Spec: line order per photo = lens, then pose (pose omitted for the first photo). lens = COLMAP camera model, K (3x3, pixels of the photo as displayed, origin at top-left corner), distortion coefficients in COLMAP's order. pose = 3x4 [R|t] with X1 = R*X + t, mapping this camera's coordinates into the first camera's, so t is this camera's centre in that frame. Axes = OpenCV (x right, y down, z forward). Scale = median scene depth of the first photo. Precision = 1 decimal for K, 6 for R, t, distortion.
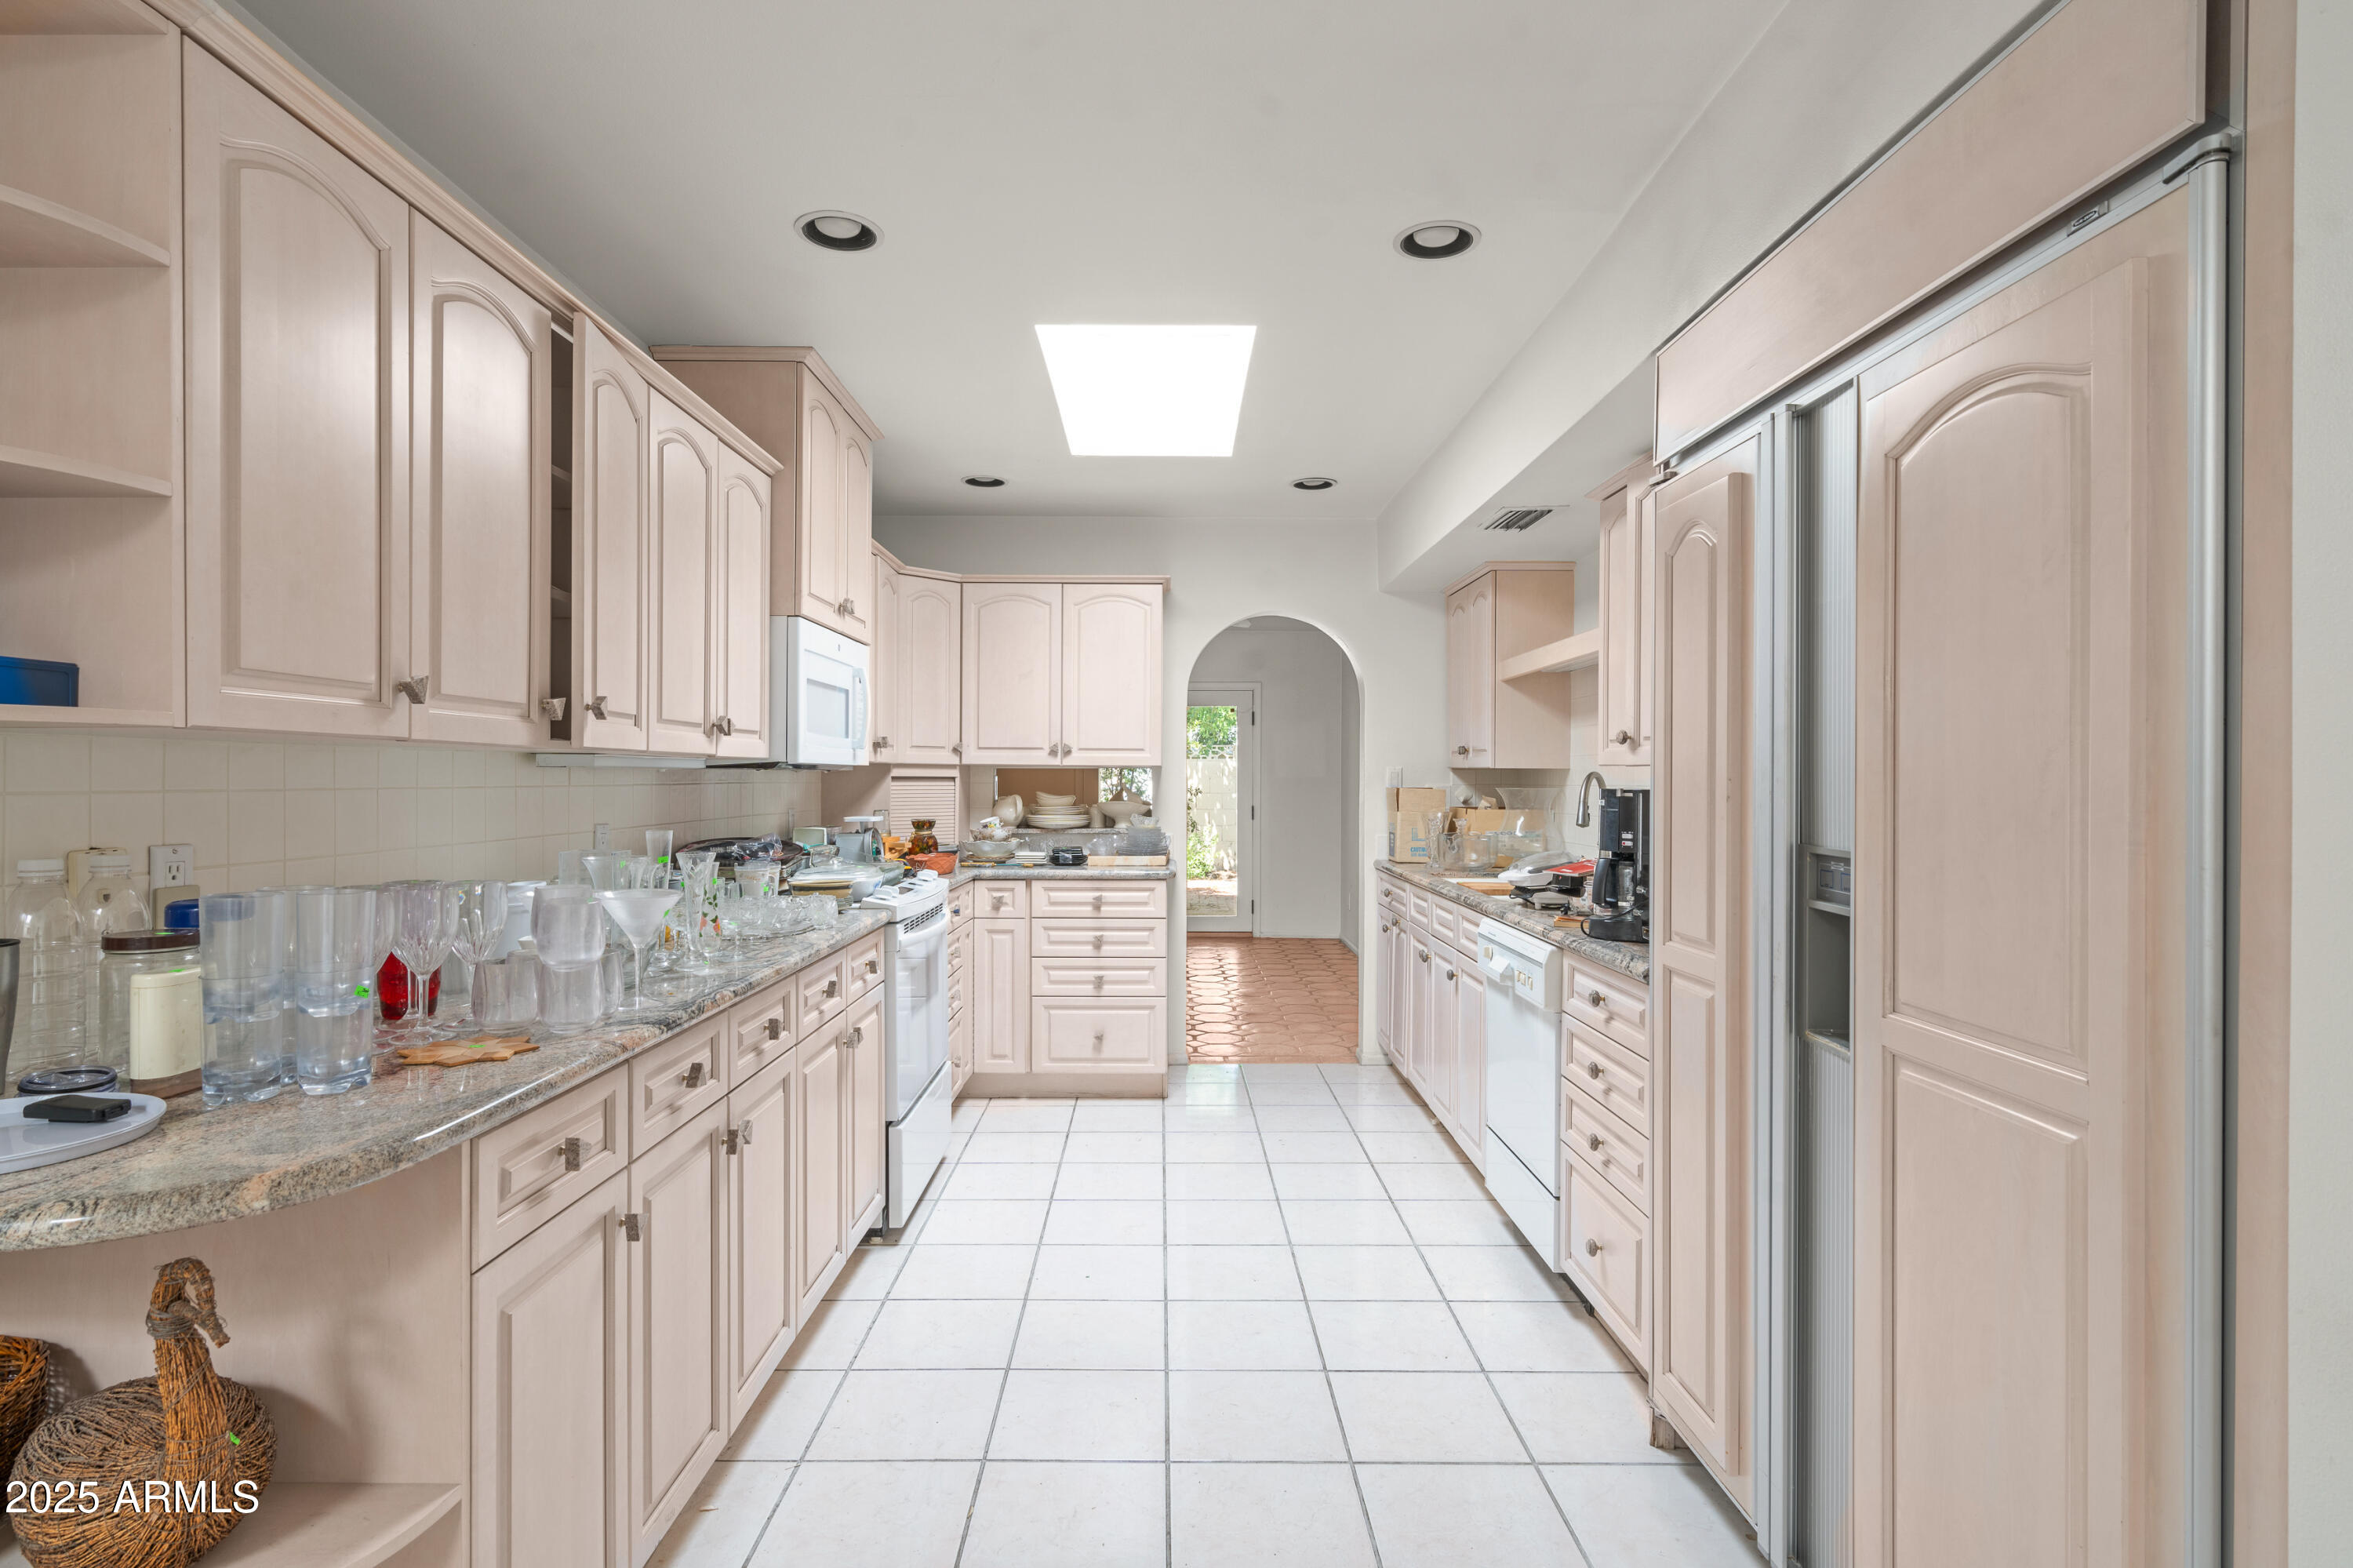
lens RADIAL K [[1165.3, 0, 1180.2], [0, 1165.3, 770.7], [0, 0, 1]] dist [-0.012455, 0.000638]
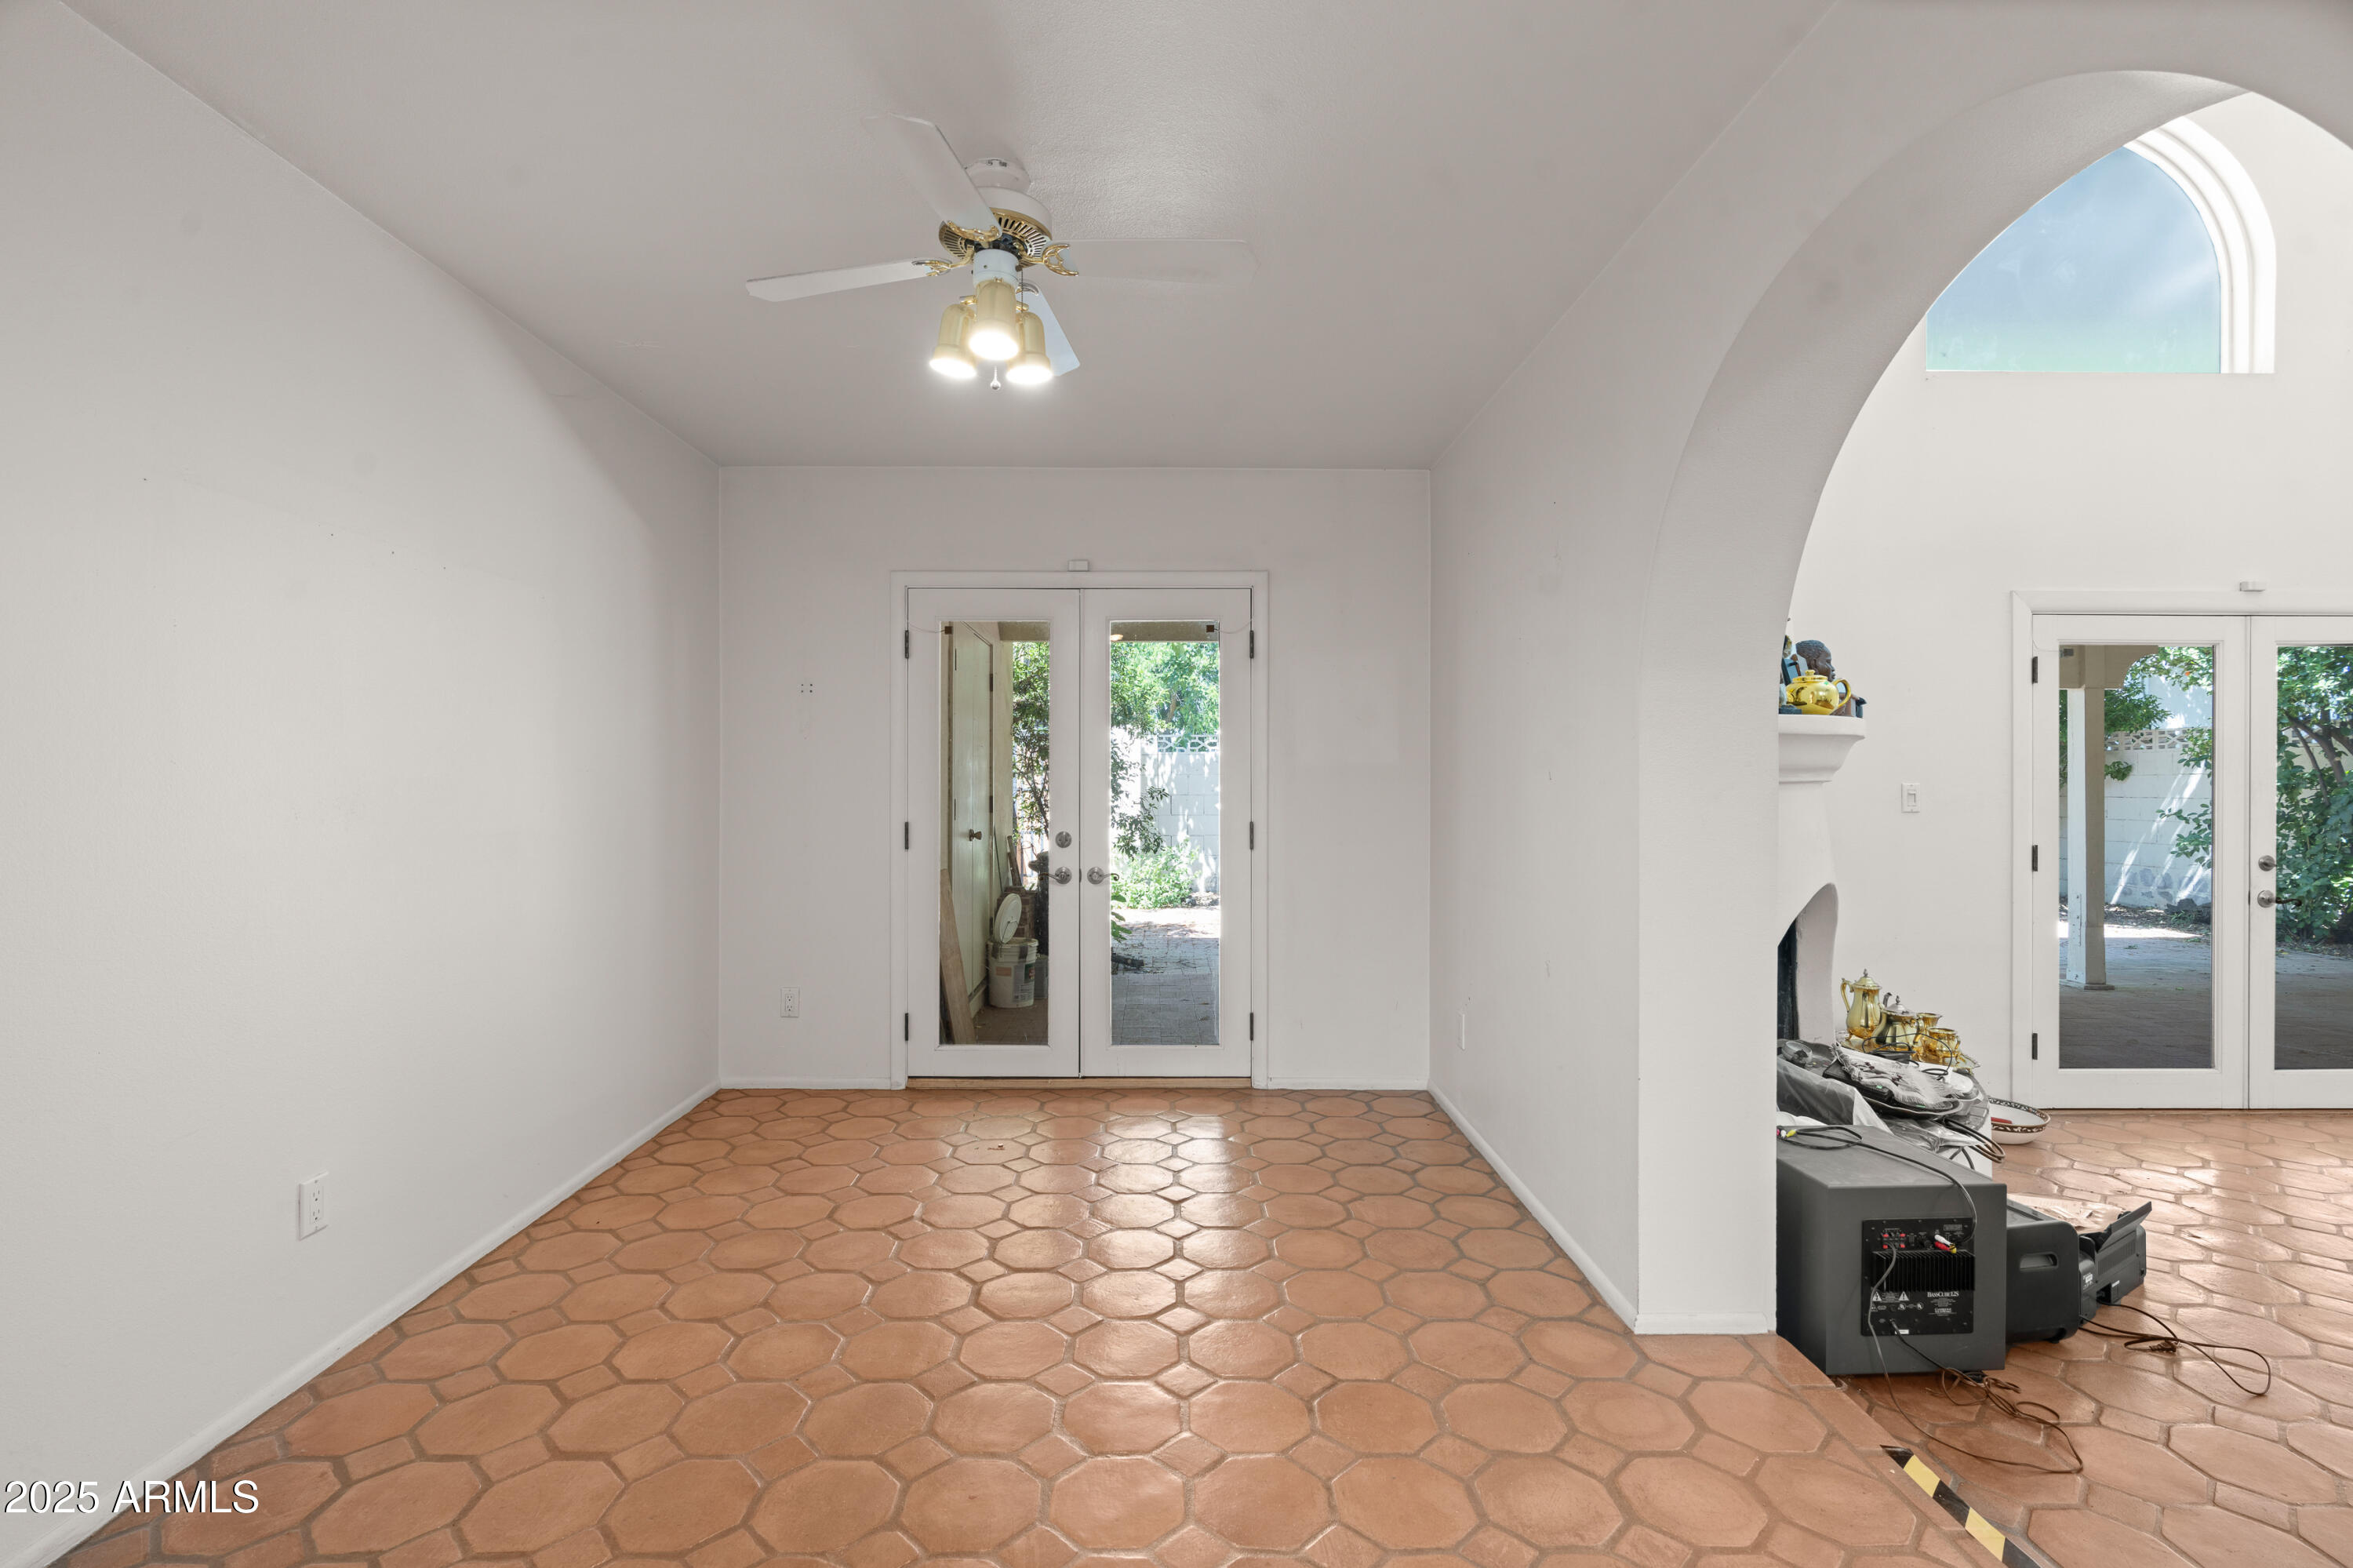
lens RADIAL K [[1064.8, 0, 1188.6], [0, 1064.8, 779.7], [0, 0, 1]] dist [-0.012609, 0.003215]
pose [[0.999856, 0.004993, 0.016206, 0.066342], [-0.005042, 0.999983, 0.002981, 0.027102], [-0.016190, -0.003062, 0.999864, 1.290679]]
